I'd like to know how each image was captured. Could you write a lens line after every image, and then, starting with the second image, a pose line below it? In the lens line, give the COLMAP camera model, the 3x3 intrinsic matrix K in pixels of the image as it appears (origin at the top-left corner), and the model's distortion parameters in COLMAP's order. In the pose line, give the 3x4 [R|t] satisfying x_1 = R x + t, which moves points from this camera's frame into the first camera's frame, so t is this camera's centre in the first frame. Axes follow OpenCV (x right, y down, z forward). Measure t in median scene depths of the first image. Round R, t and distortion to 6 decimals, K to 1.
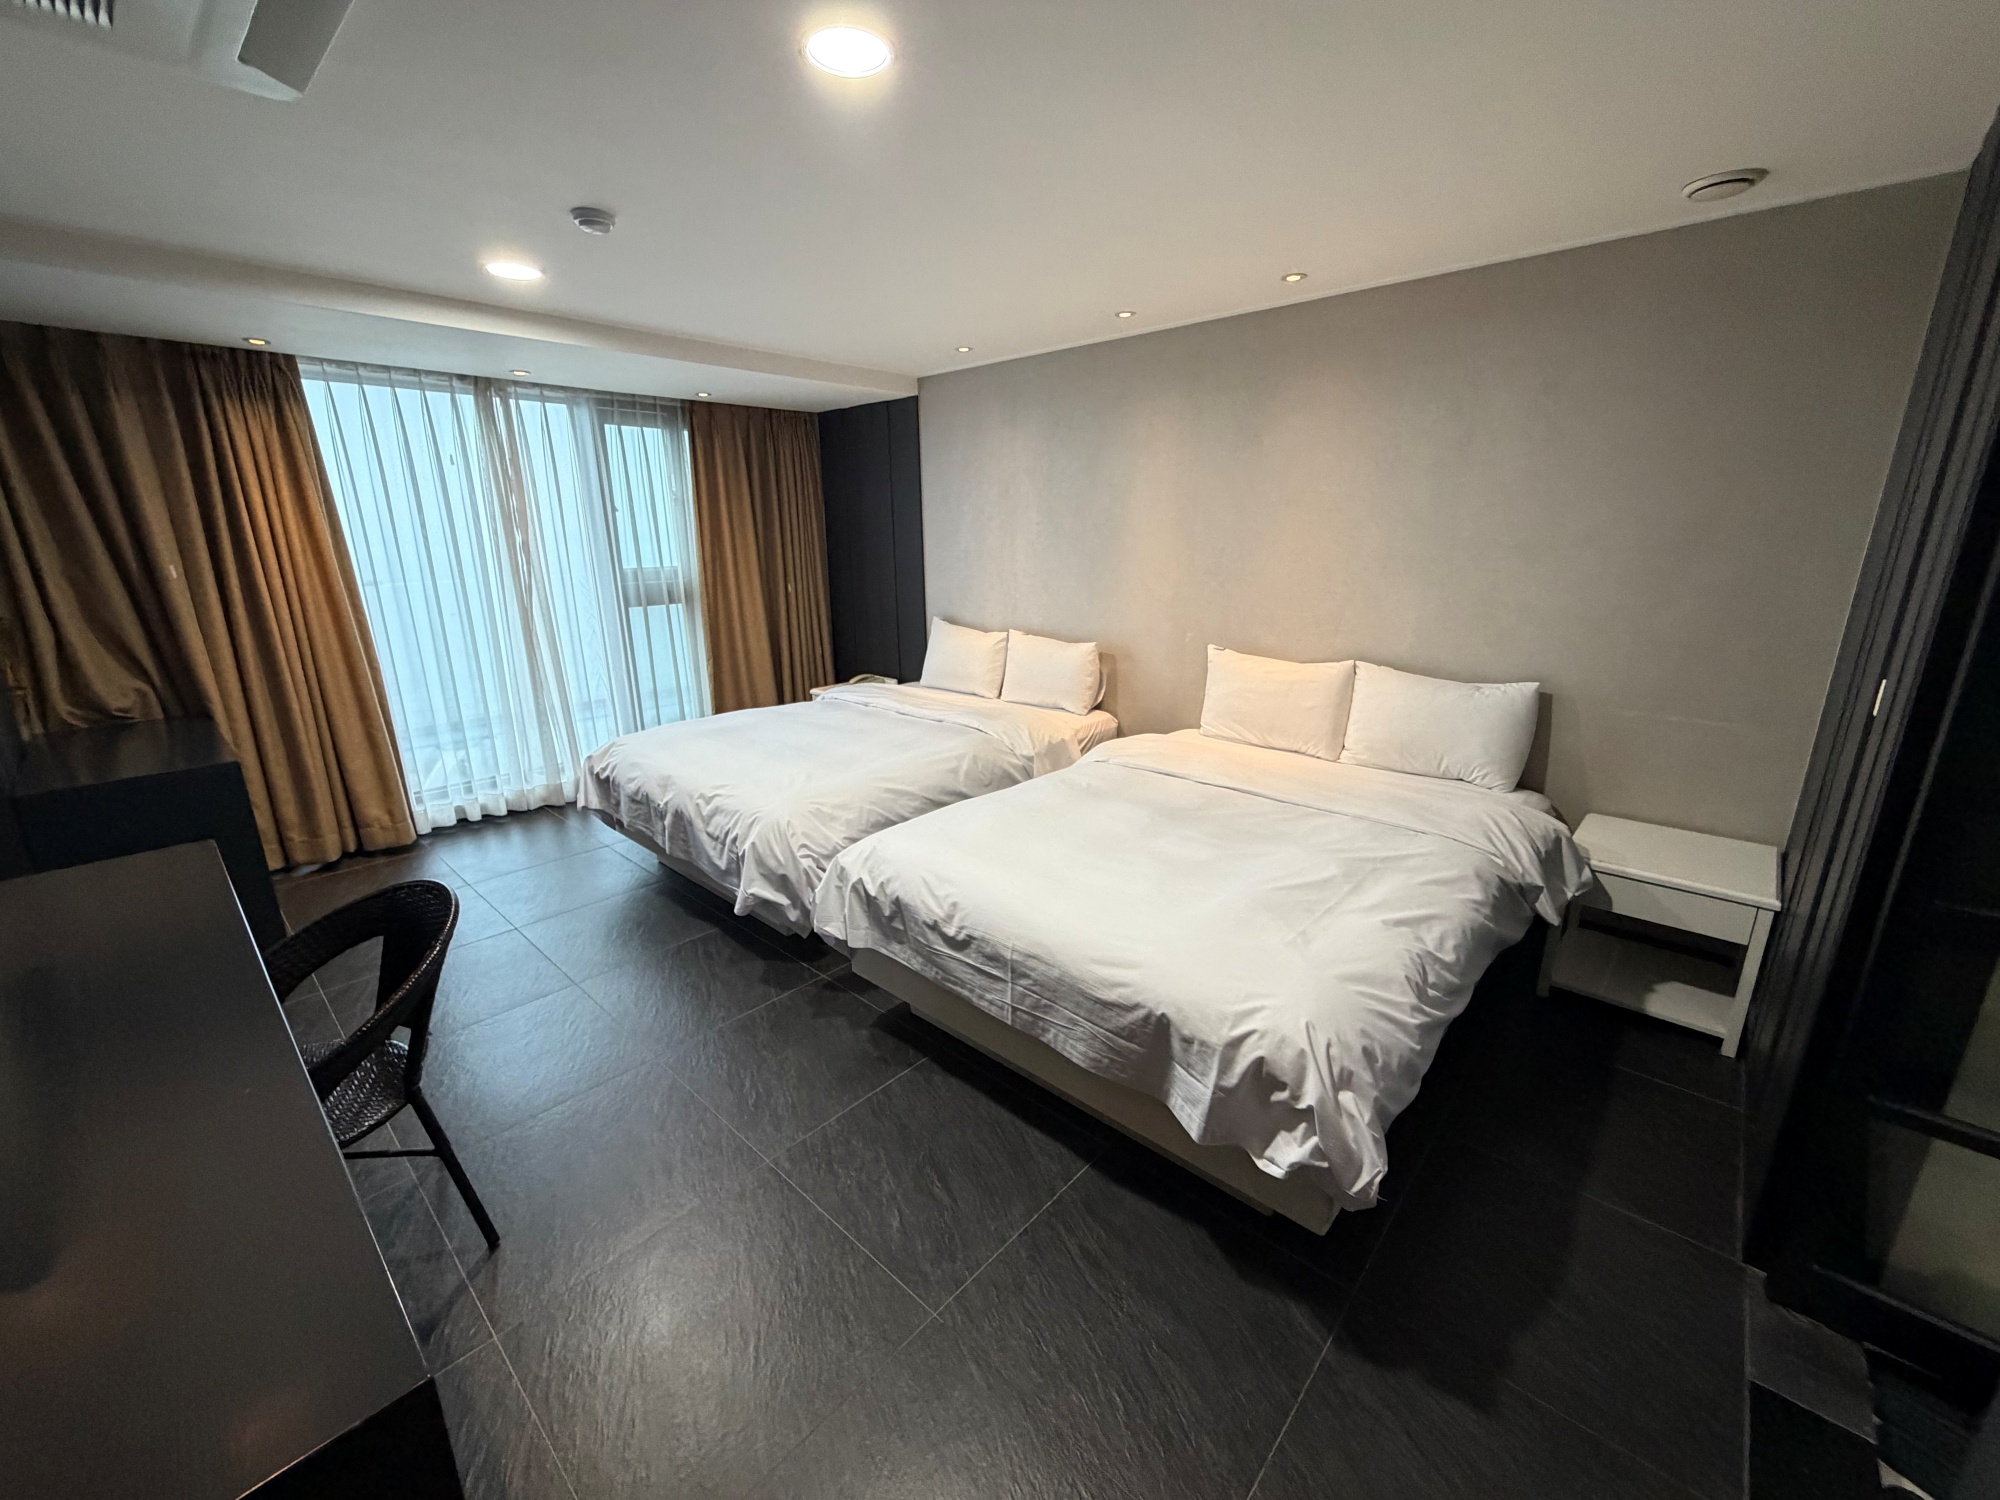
lens RADIAL K [[791.7, 0, 1012.1], [0, 791.7, 740.8], [0, 0, 1]] dist [-0.015564, -0.000657]
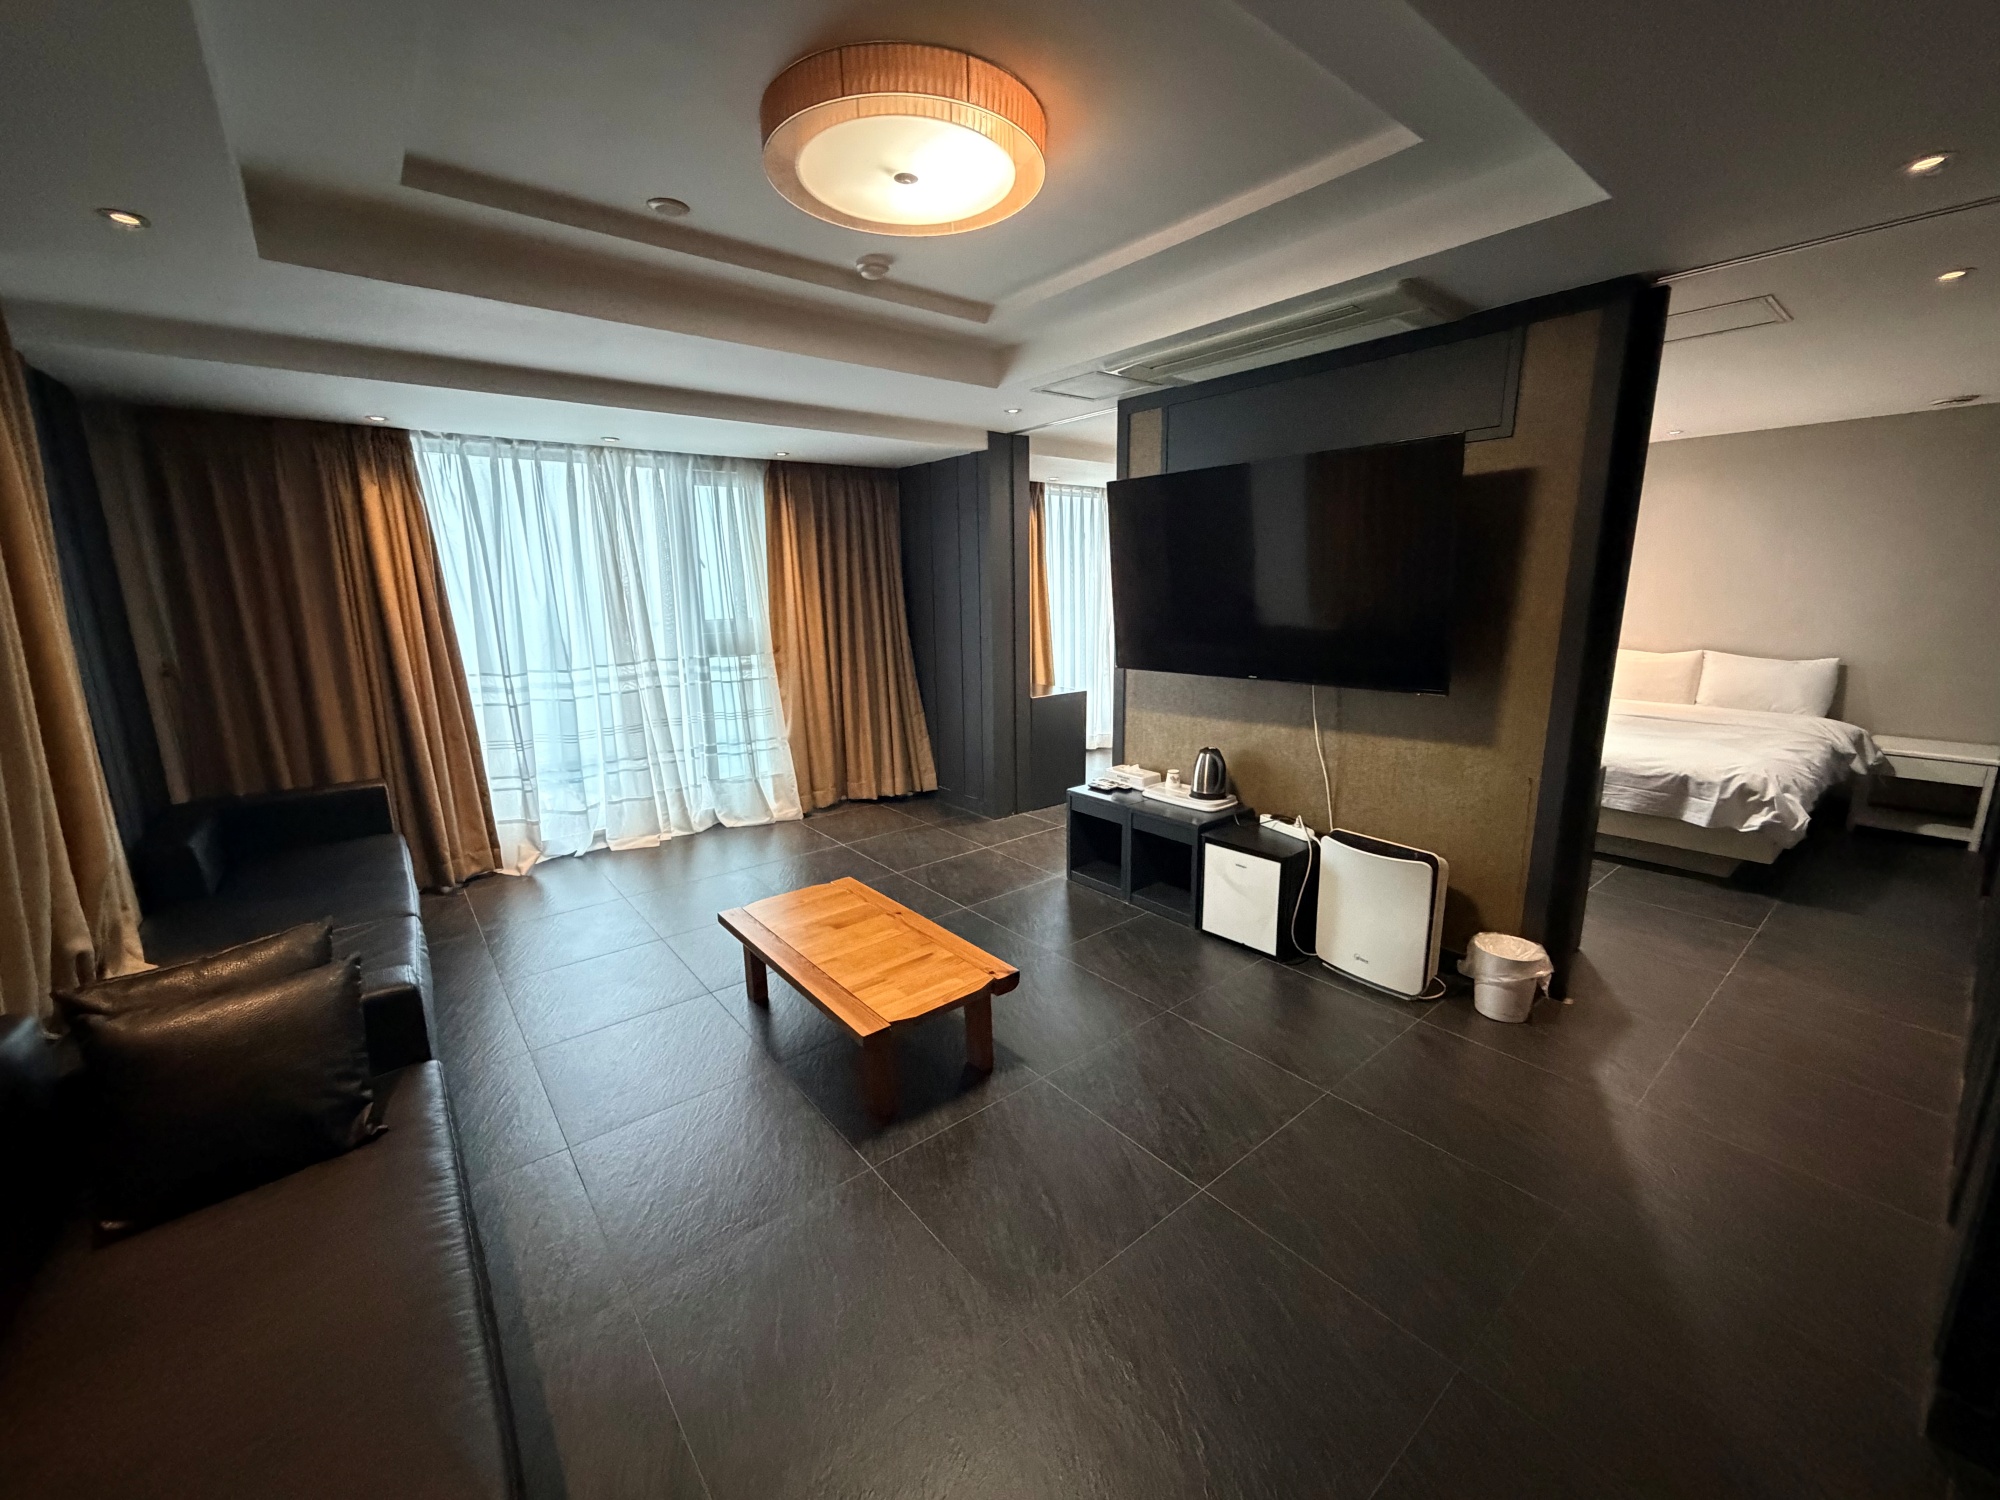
lens RADIAL K [[791.7, 0, 987.2], [0, 791.7, 759.6], [0, 0, 1]] dist [-0.015564, -0.000657]
pose [[0.984976, 0.025791, -0.170752, -1.078541], [-0.033246, 0.998608, -0.040946, 0.348438], [0.169458, 0.046008, 0.984463, -1.207557]]
